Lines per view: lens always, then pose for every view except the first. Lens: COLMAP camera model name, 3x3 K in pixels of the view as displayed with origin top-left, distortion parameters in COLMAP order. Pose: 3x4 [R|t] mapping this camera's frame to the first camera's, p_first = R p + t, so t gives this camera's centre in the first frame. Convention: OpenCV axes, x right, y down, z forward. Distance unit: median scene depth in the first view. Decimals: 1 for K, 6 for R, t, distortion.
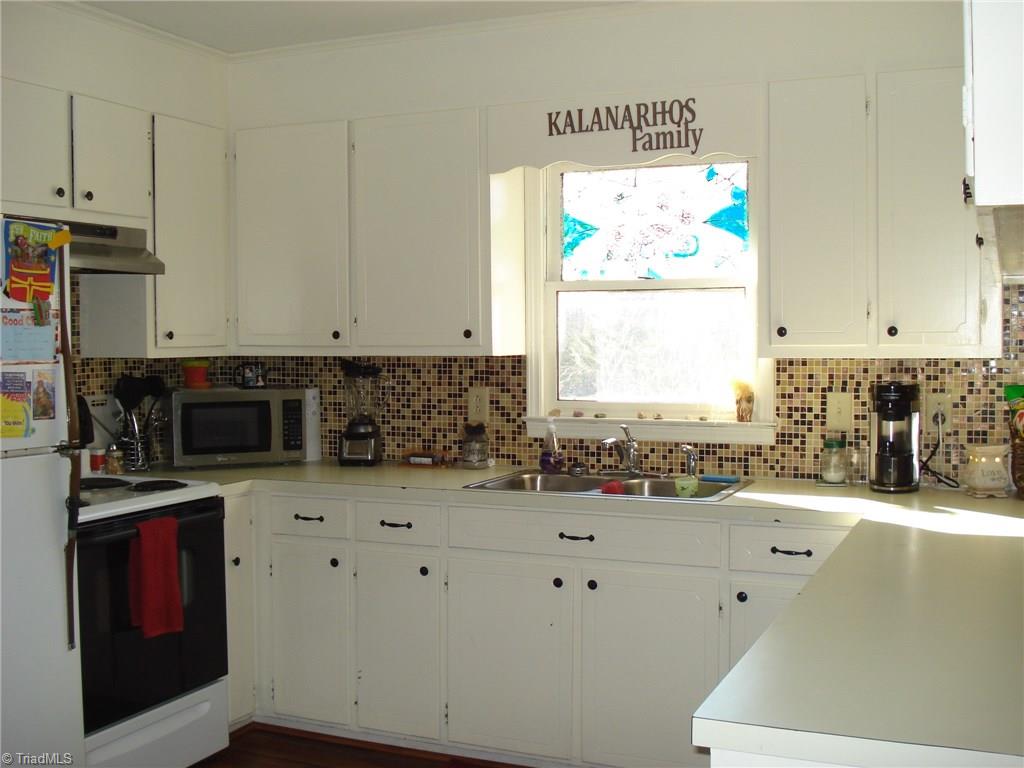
lens RADIAL K [[1155.7, 0, 512.0], [0, 1155.7, 384.0], [0, 0, 1]] dist [-0.079698, -0.081453]
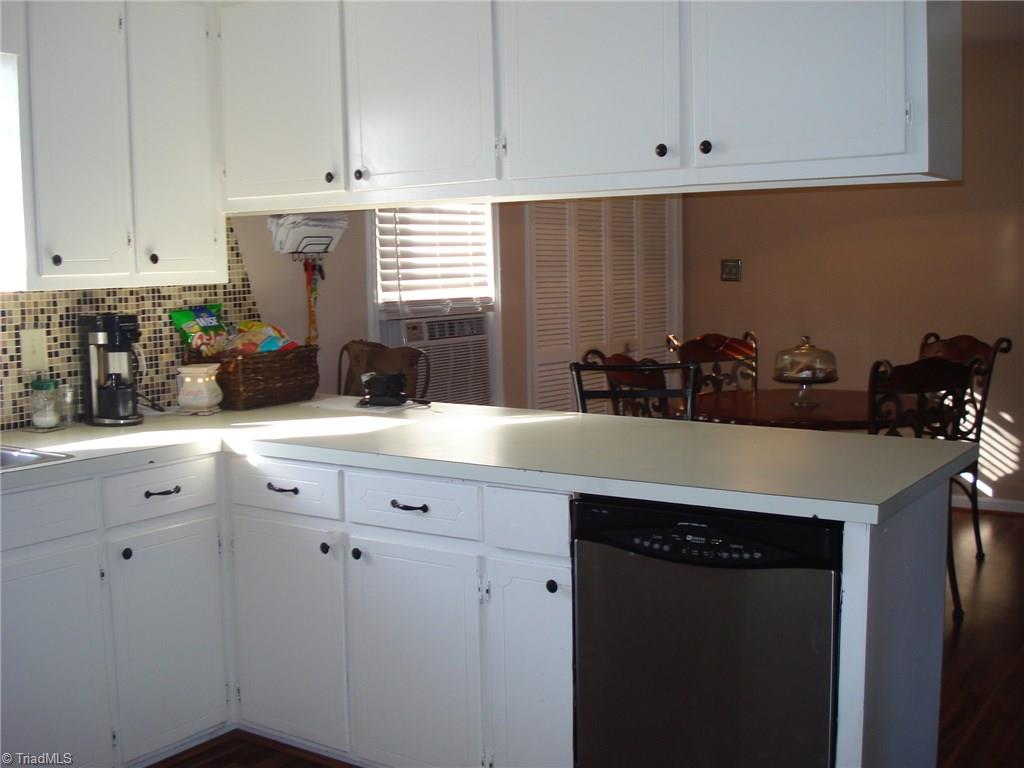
lens RADIAL K [[1155.7, 0, 512.0], [0, 1155.7, 384.0], [0, 0, 1]] dist [-0.079698, -0.081453]
pose [[0.180692, -0.102056, 0.978231, -0.533144], [0.052569, 0.994182, 0.094010, -0.014178], [-0.982134, 0.034438, 0.185006, 0.463088]]
